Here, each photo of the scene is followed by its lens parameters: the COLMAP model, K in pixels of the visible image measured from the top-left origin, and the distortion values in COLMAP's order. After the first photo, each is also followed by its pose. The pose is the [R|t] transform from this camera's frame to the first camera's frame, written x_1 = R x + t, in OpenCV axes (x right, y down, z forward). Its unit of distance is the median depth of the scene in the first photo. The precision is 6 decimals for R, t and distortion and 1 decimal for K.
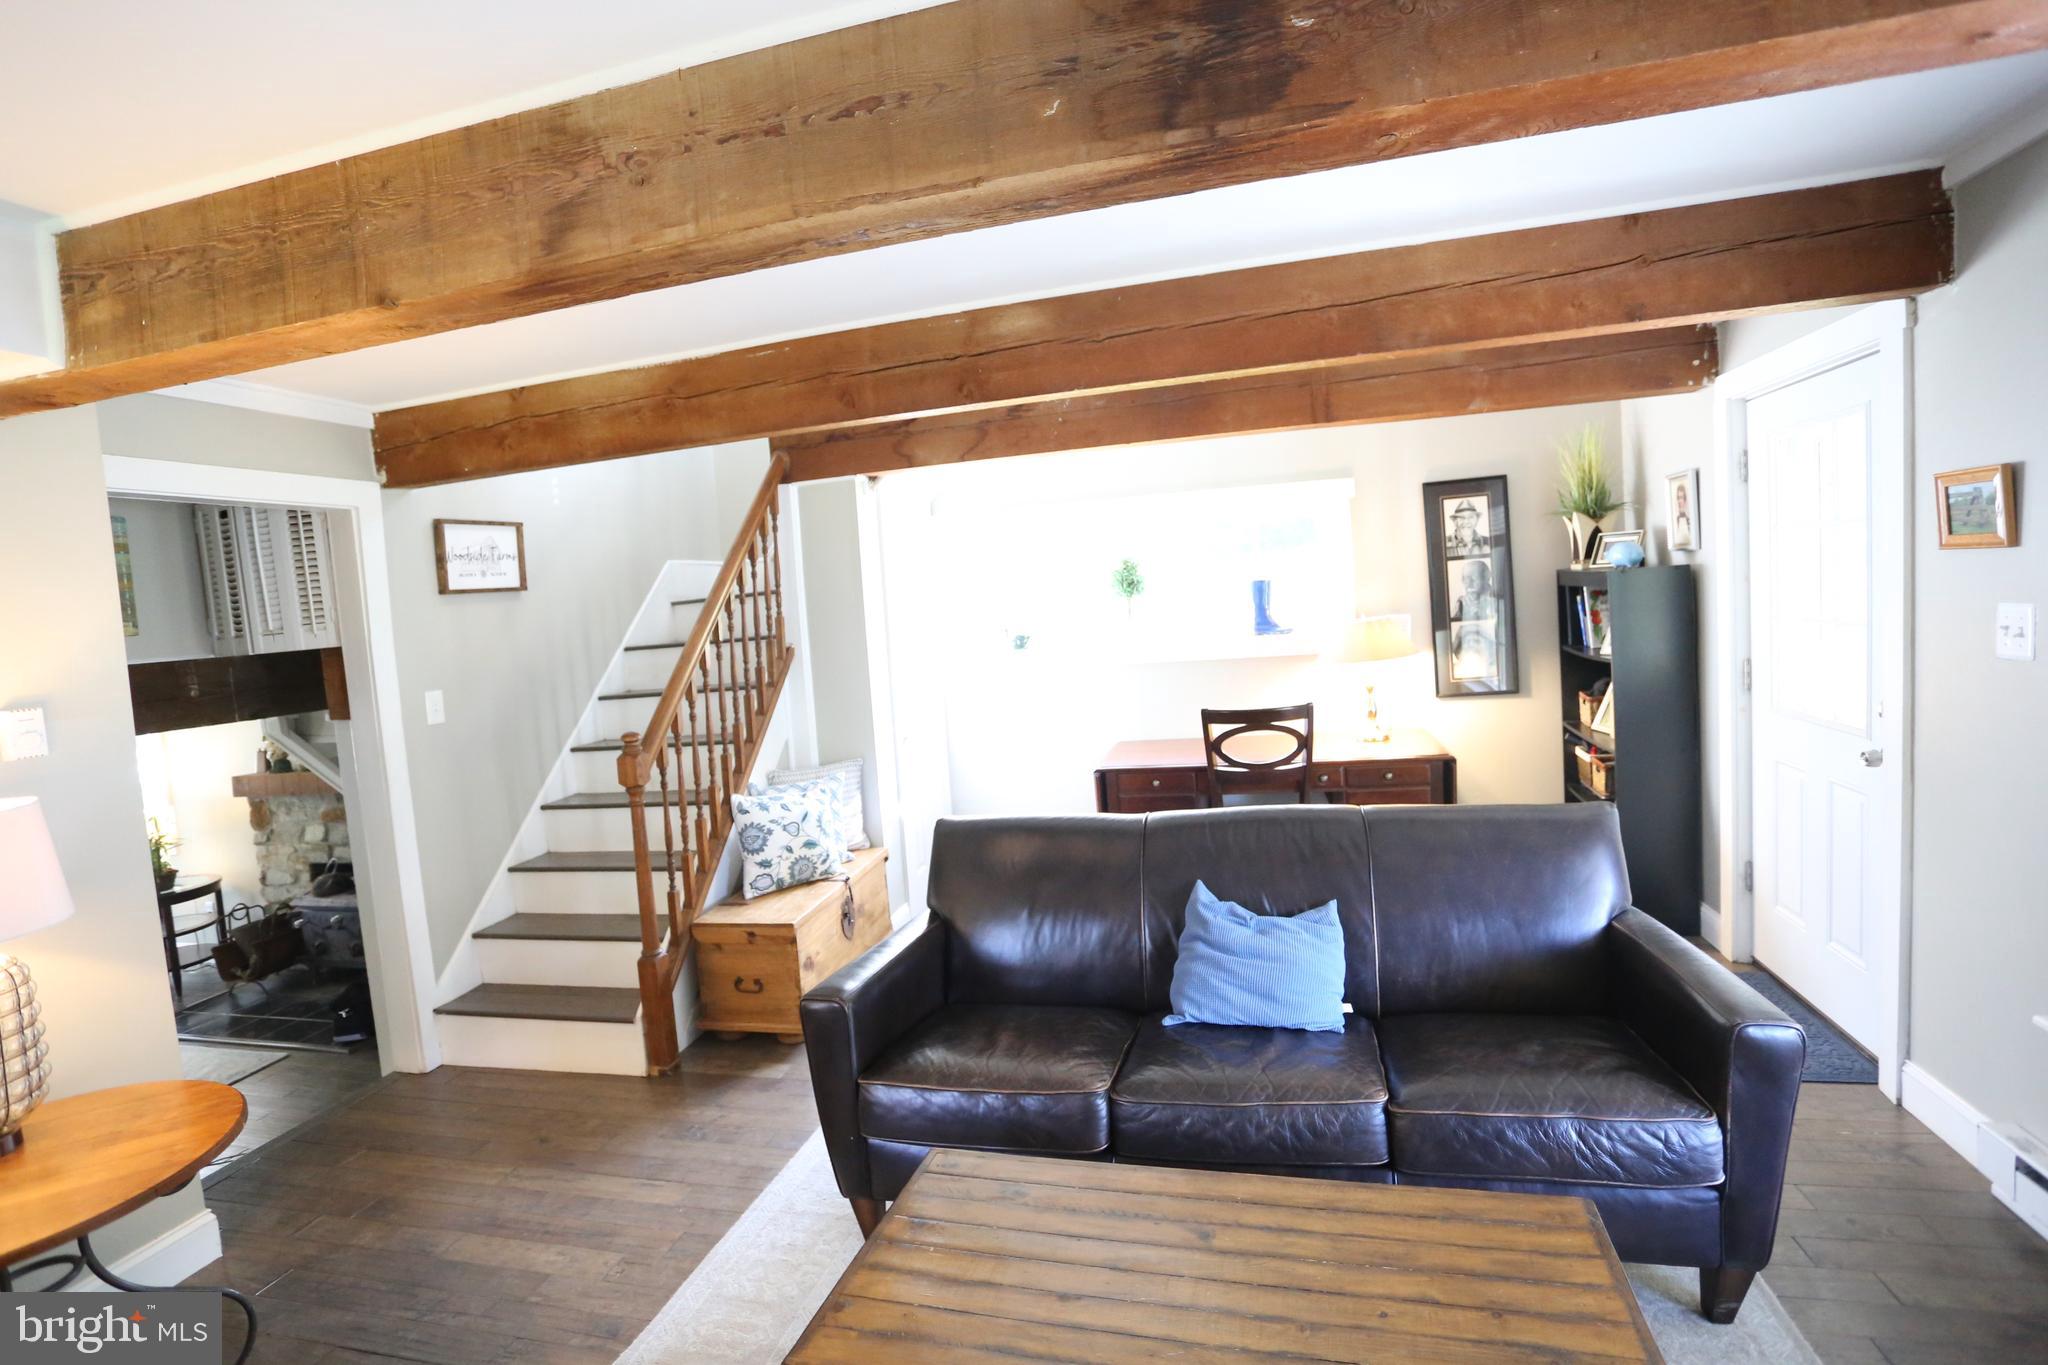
lens RADIAL K [[997.6, 0, 1017.1], [0, 997.6, 676.0], [0, 0, 1]] dist [-0.076502, 0.029490]
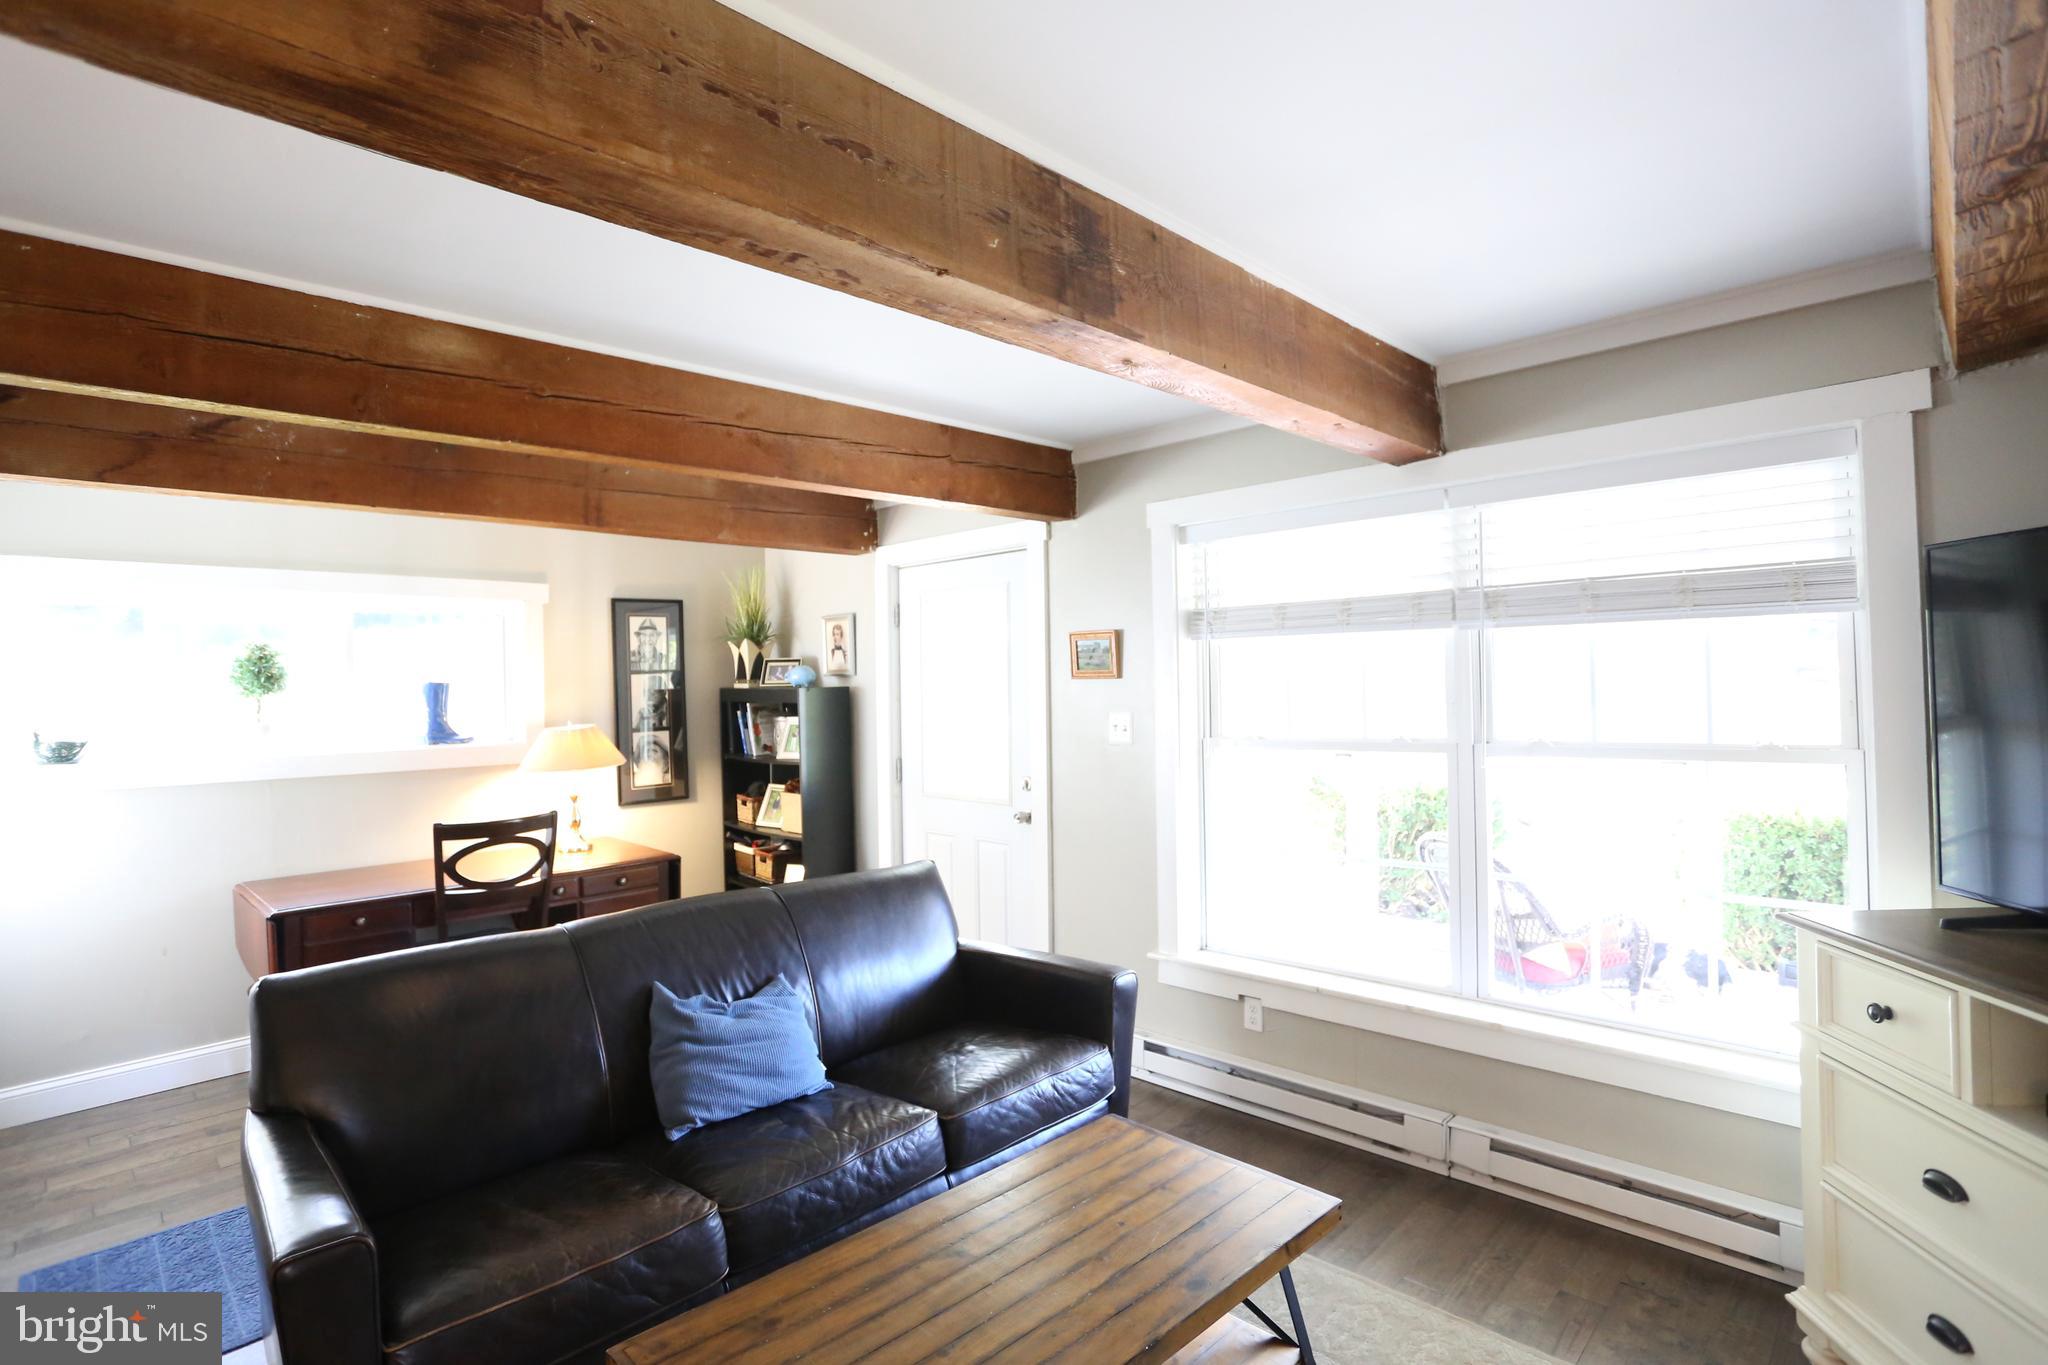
lens RADIAL K [[997.6, 0, 1017.1], [0, 997.6, 676.0], [0, 0, 1]] dist [-0.076502, 0.029490]
pose [[0.498976, 0.068864, 0.863875, -0.328743], [0.051037, 0.992773, -0.108618, 0.025342], [-0.865111, 0.098287, 0.491855, 0.151669]]
